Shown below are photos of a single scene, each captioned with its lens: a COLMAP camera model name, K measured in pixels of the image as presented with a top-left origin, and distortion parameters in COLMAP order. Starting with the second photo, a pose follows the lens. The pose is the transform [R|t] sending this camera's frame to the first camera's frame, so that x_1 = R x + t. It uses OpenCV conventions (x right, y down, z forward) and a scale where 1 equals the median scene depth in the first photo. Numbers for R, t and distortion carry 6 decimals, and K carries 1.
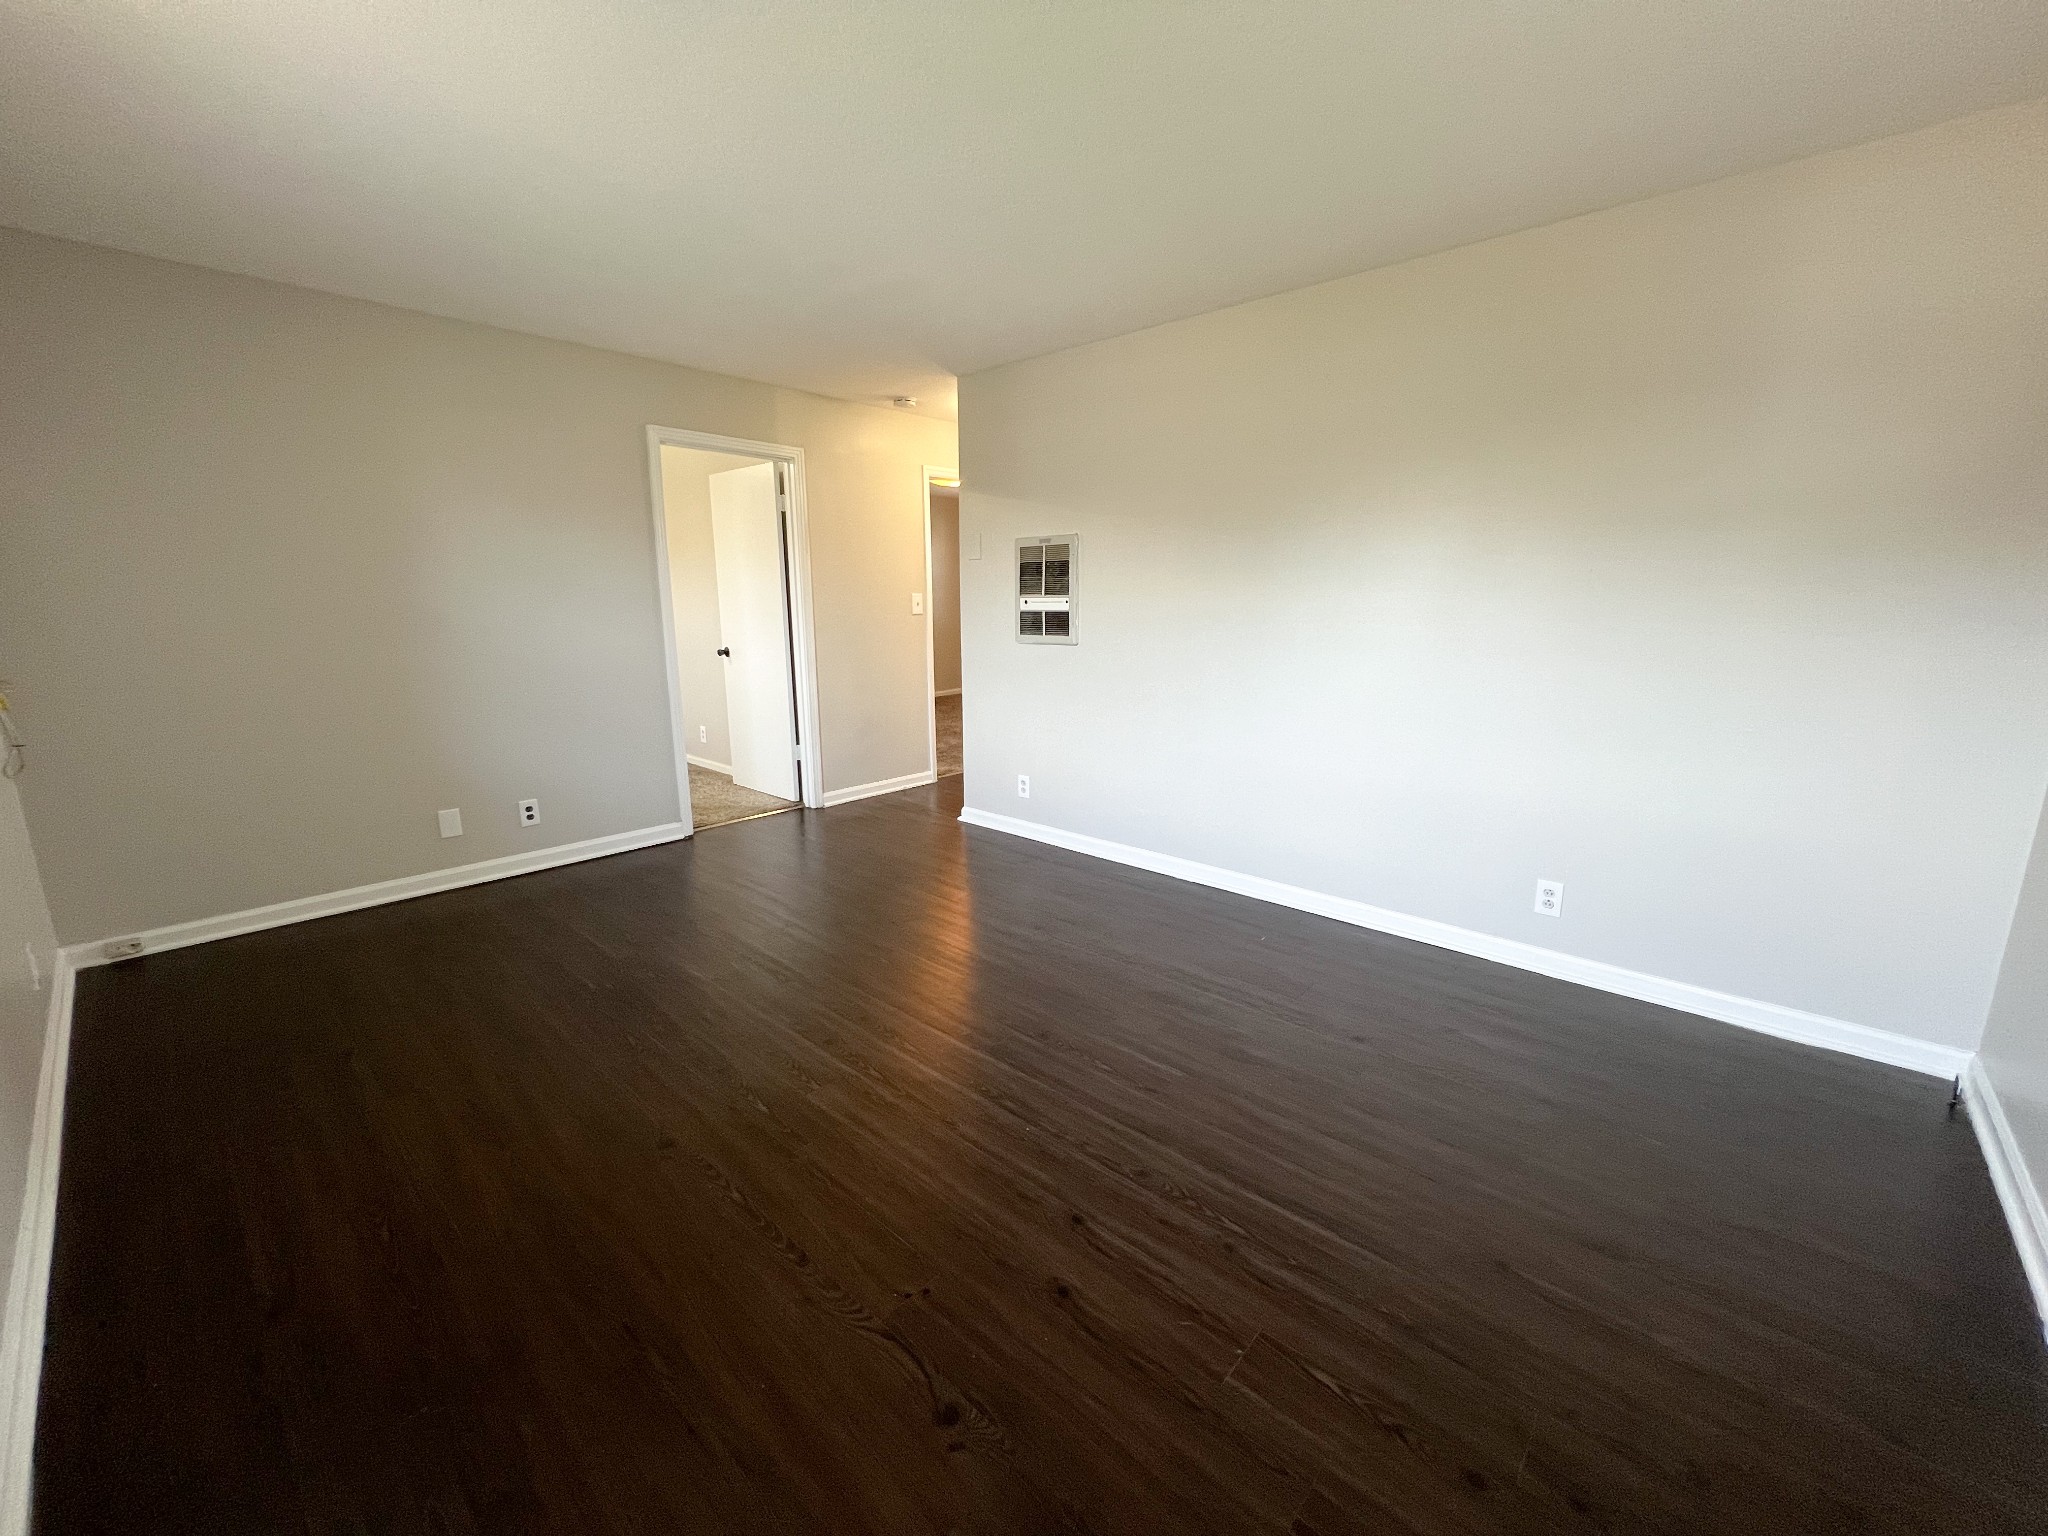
lens RADIAL K [[817.9, 0, 1019.2], [0, 817.9, 760.6], [0, 0, 1]] dist [-0.001801, 0.000446]
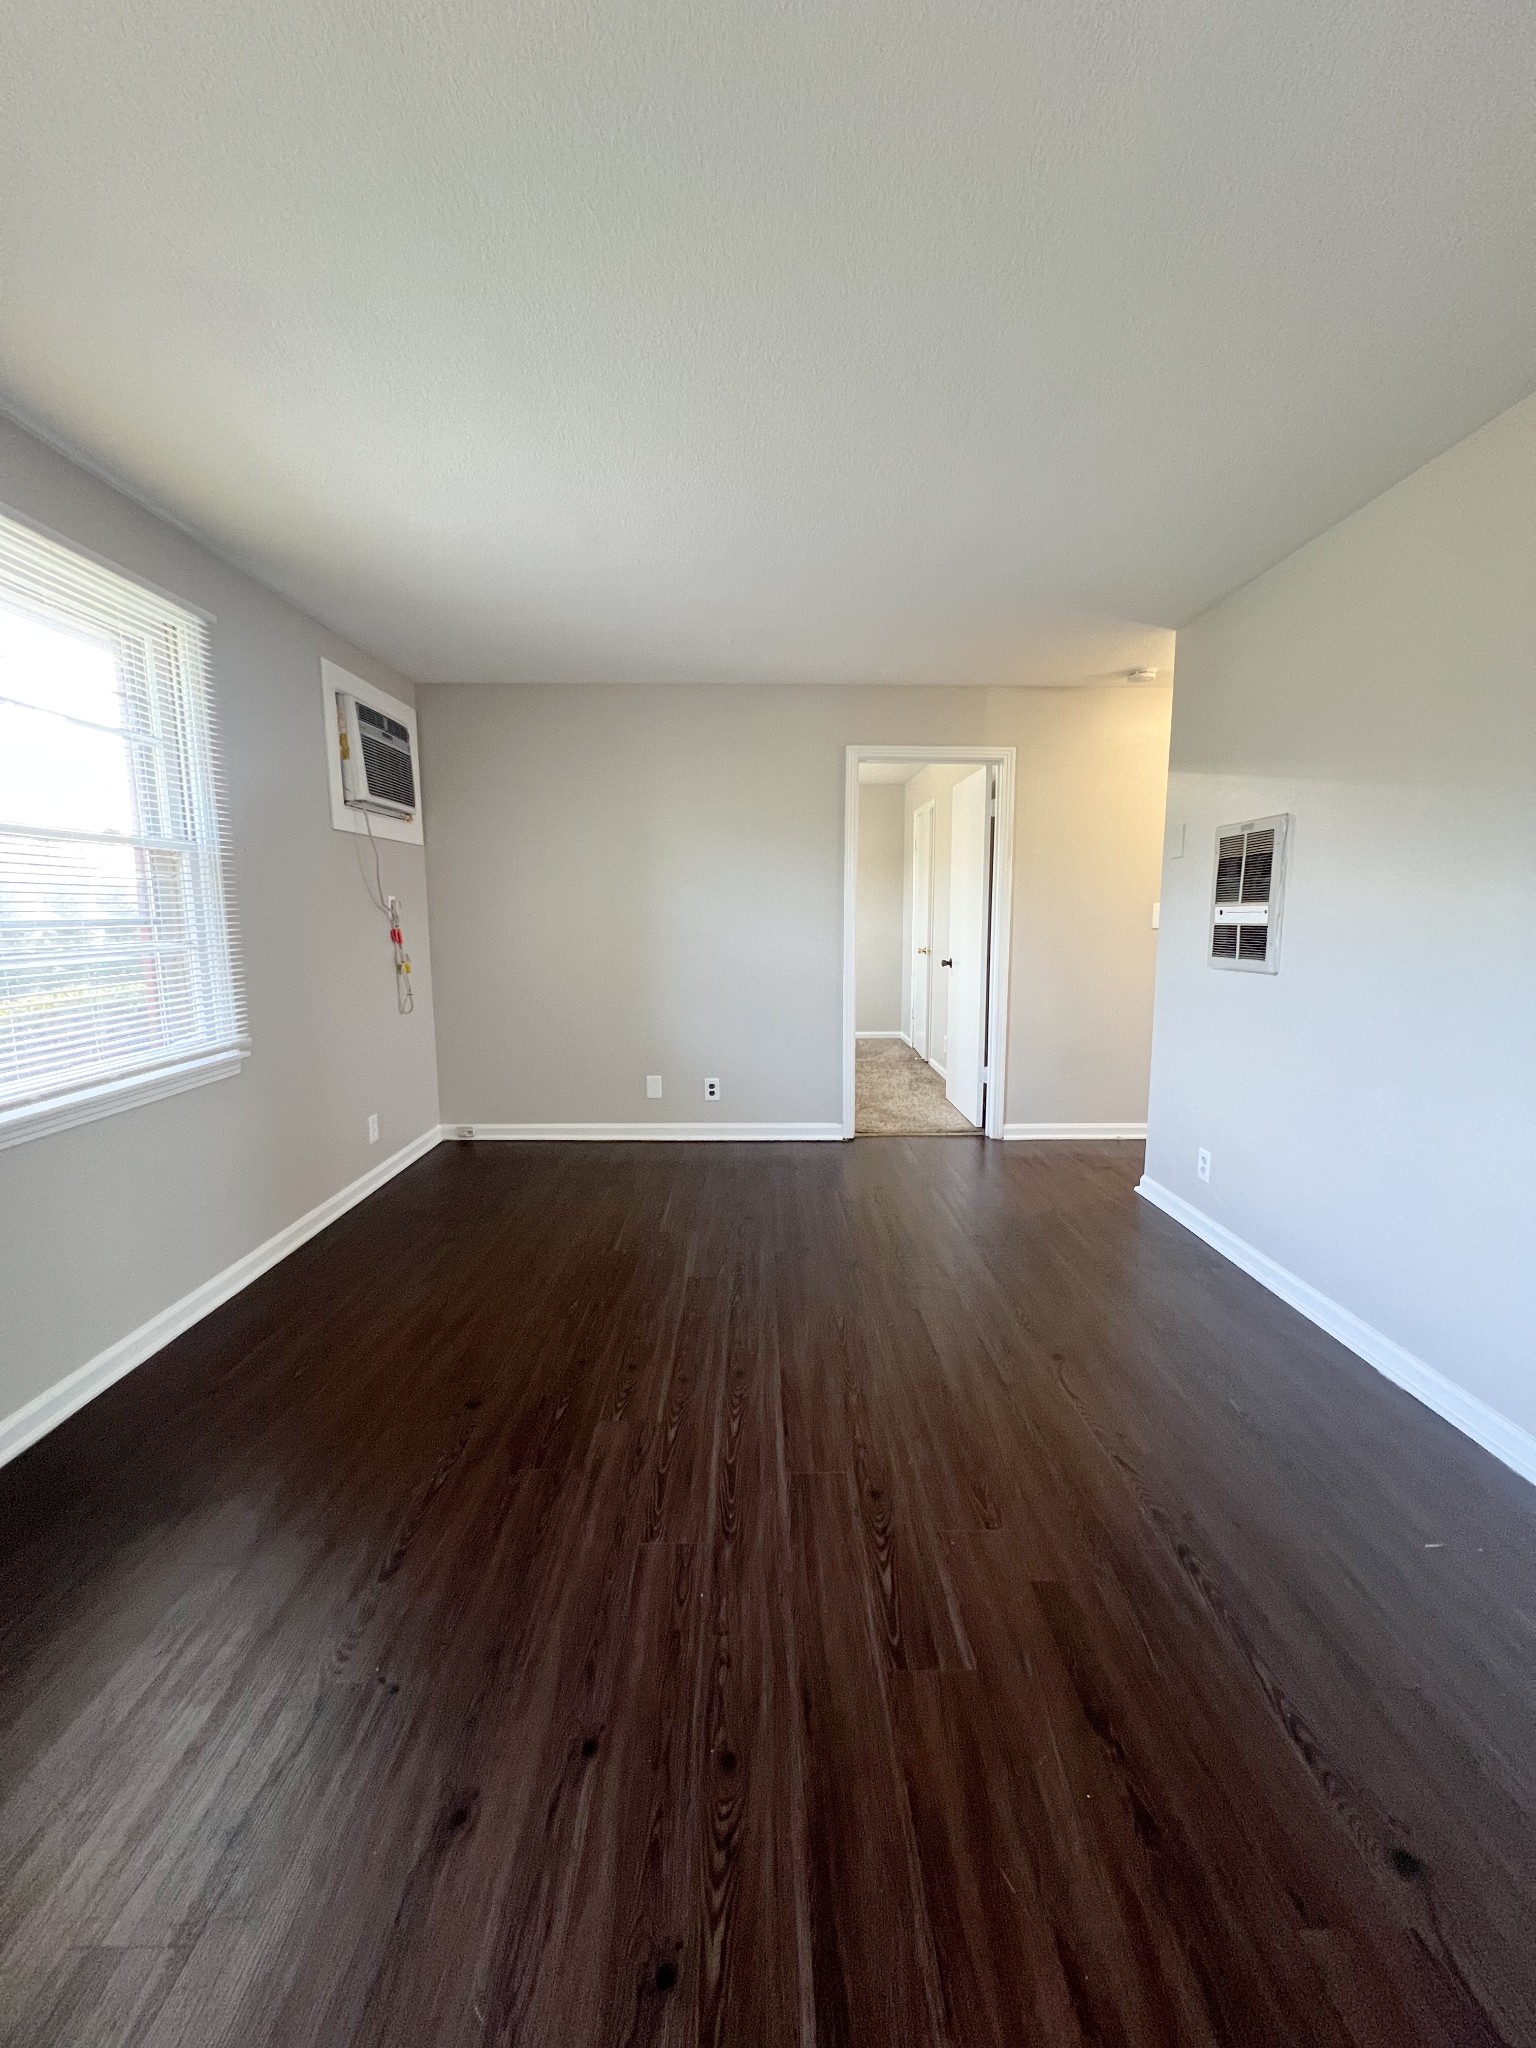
lens RADIAL K [[817.9, 0, 772.2], [0, 817.9, 1012.8], [0, 0, 1]] dist [-0.001801, 0.000446]
pose [[0.687504, 0.091877, -0.720345, 0.266272], [-0.146017, 0.989194, -0.013192, -0.038248], [0.711349, 0.114252, 0.693490, 0.225364]]
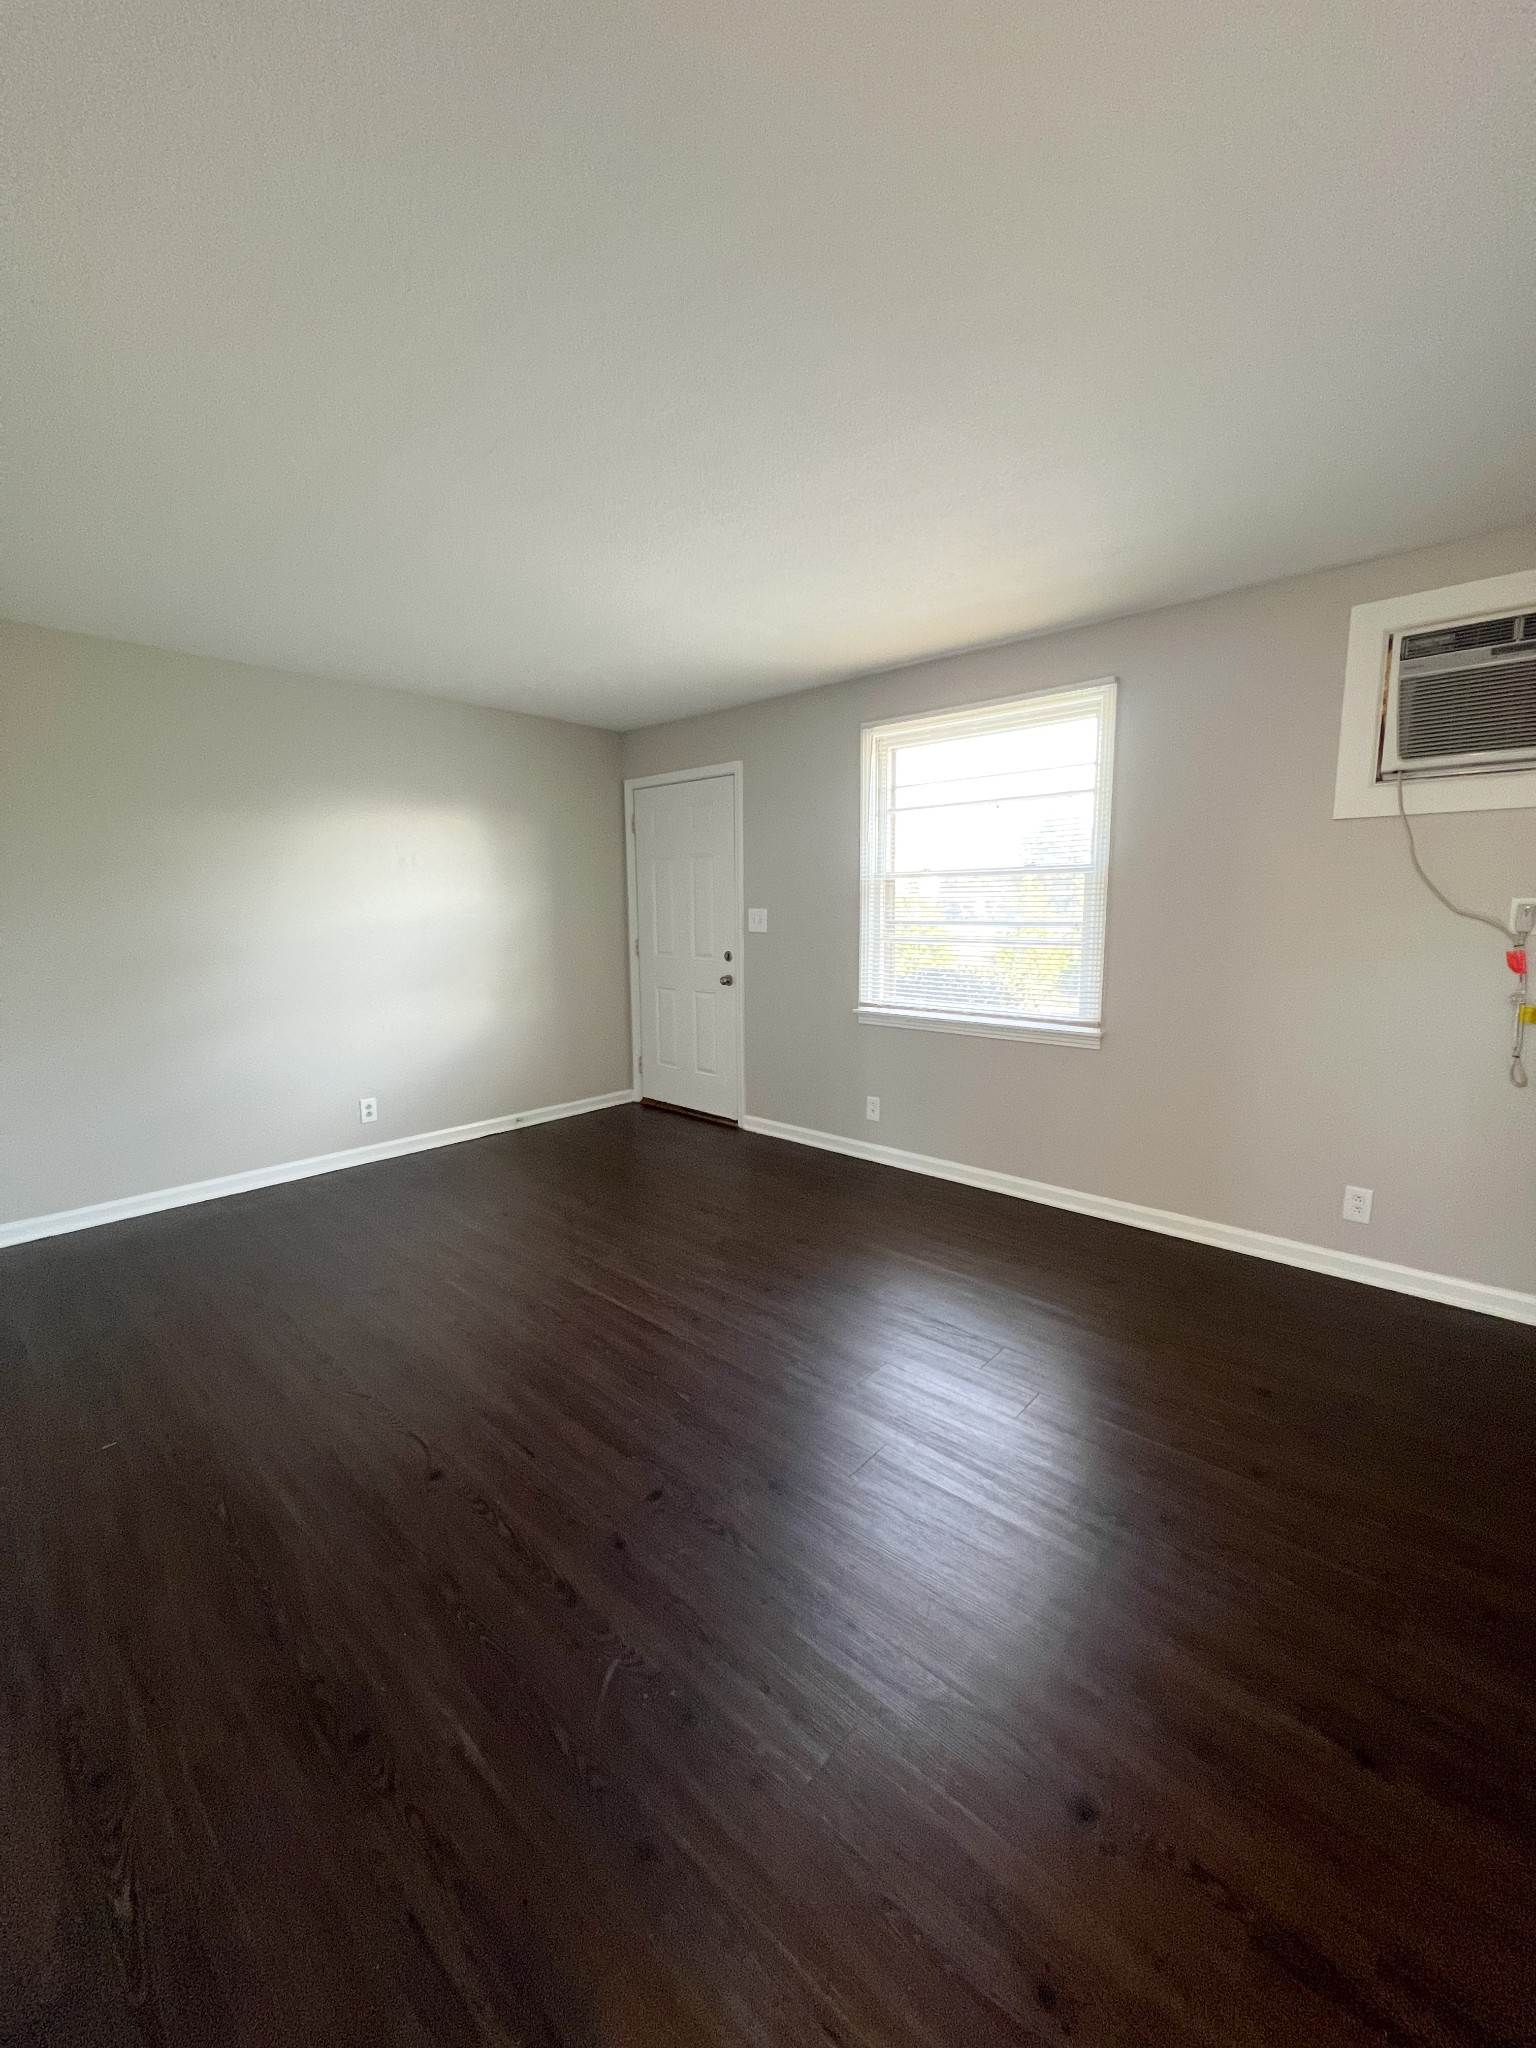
lens RADIAL K [[817.9, 0, 772.2], [0, 817.9, 1012.8], [0, 0, 1]] dist [-0.001801, 0.000446]
pose [[-0.999978, -0.002632, -0.006022, -0.199253], [-0.004466, 0.944364, 0.328873, -0.243511], [0.004821, 0.328893, -0.944355, 1.186300]]
